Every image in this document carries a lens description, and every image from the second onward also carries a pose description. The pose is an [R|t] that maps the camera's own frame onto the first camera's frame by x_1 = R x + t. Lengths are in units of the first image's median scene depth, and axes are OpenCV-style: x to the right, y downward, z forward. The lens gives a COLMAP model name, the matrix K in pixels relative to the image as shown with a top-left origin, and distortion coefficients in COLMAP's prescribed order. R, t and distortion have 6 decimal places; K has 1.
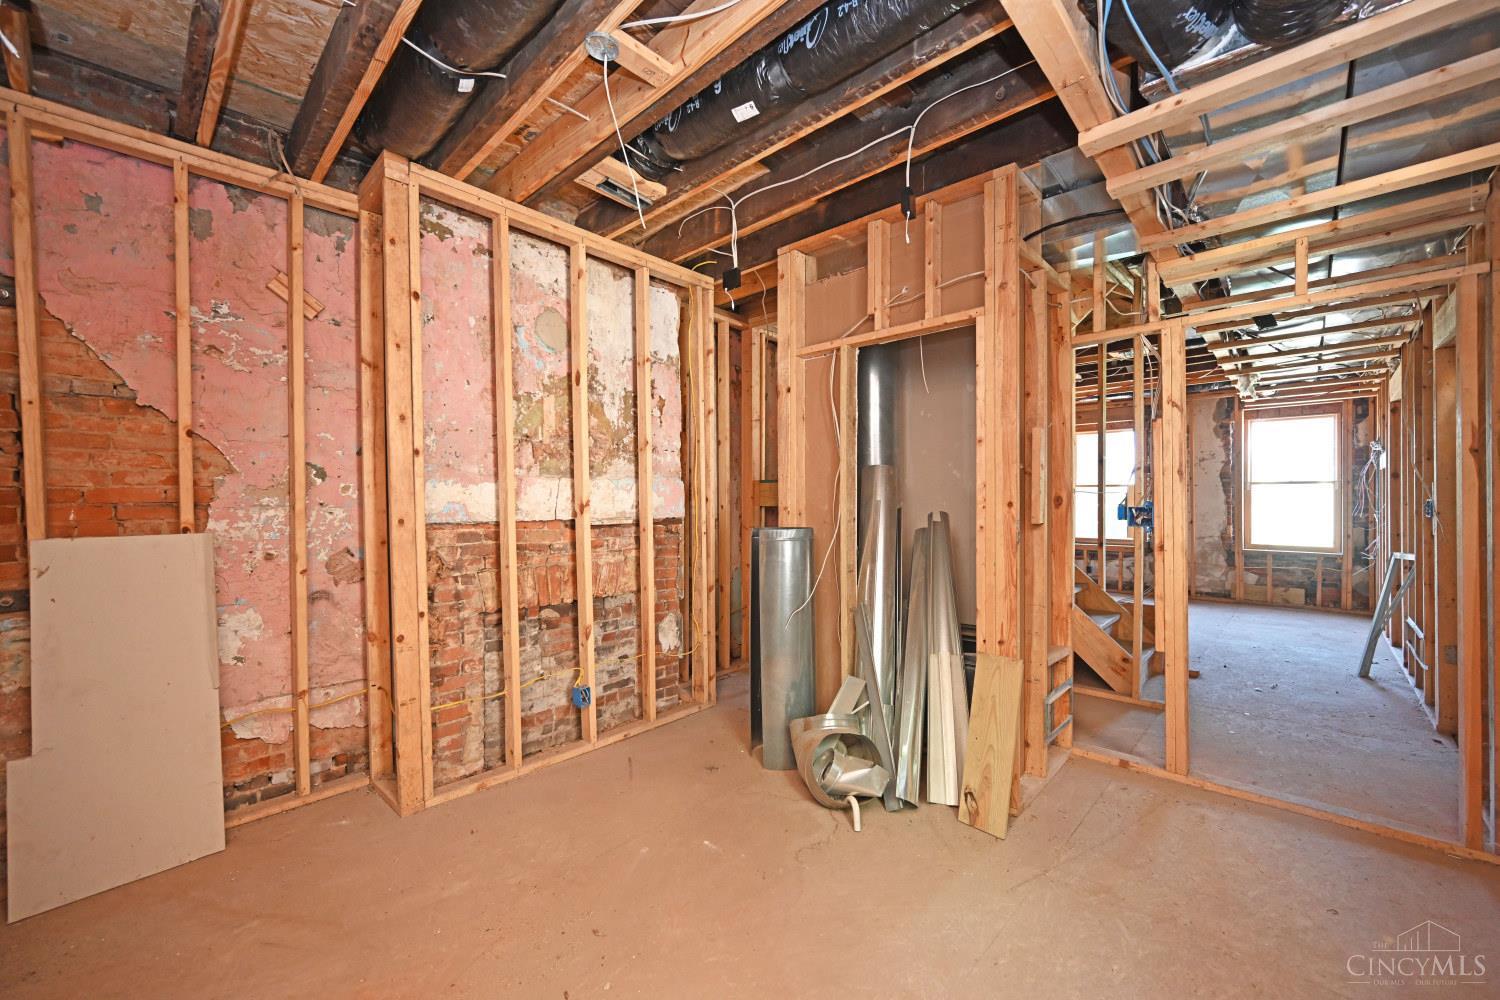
lens RADIAL K [[583.5, 0, 747.1], [0, 583.5, 501.6], [0, 0, 1]] dist [-0.002680, 0.000441]
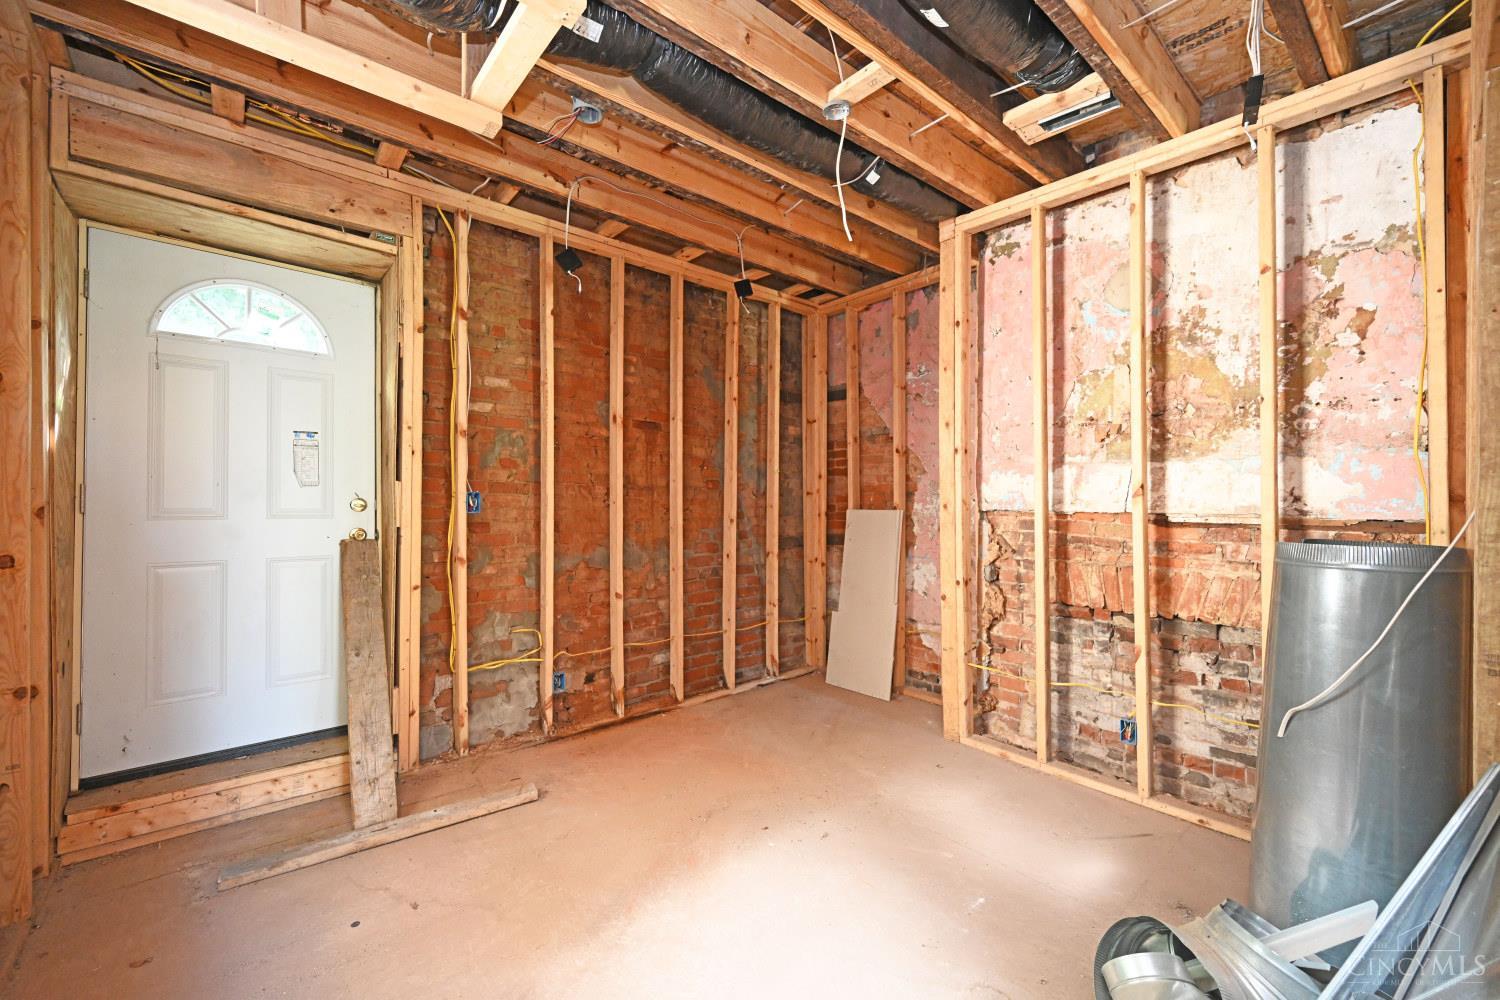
lens RADIAL K [[615.5, 0, 777.6], [0, 615.5, 493.1], [0, 0, 1]] dist [0.001028, 0.000079]
pose [[-0.085658, 0.004075, -0.996316, 0.621931], [0.001108, 0.999991, 0.003994, -0.001204], [0.996324, -0.000762, -0.085662, 0.593870]]
